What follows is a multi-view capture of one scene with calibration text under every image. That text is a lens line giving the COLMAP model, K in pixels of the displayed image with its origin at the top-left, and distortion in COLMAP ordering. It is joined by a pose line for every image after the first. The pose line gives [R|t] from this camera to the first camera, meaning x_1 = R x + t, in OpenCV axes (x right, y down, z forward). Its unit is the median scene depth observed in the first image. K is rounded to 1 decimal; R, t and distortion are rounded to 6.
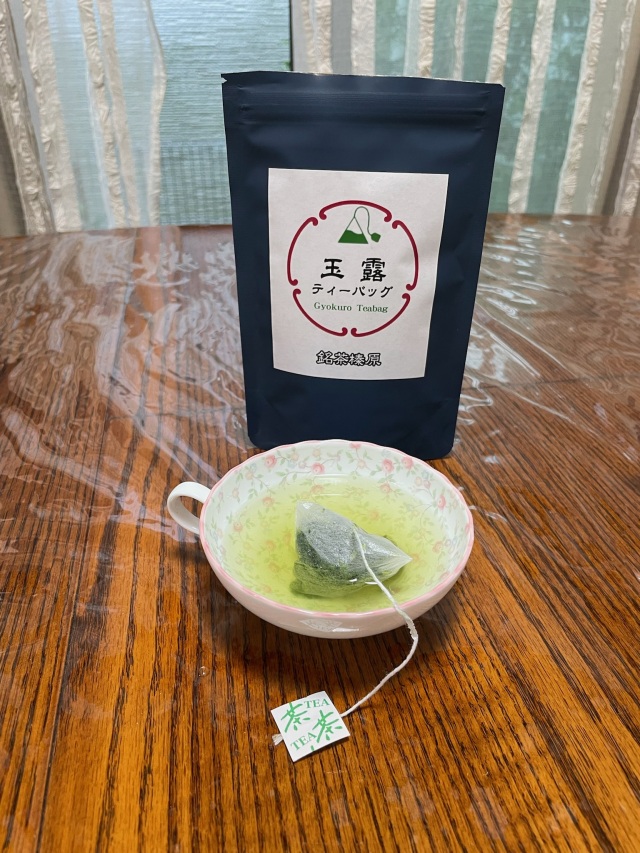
lens RADIAL K [[672.6, 0, 320.2], [0, 672.6, 428.1], [0, 0, 1]] dist [0.059737, -0.106191]
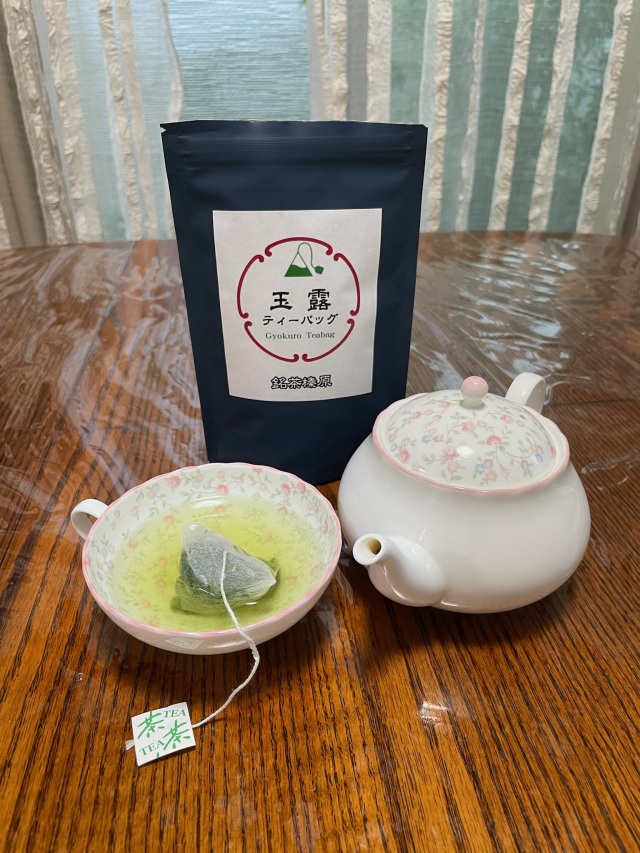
lens RADIAL K [[672.6, 0, 315.8], [0, 672.6, 425.3], [0, 0, 1]] dist [0.059737, -0.106191]
pose [[0.997322, 0.033903, -0.064803, 0.218079], [-0.034306, 0.999398, -0.005115, -0.042504], [0.064590, 0.007324, 0.997885, -0.050960]]
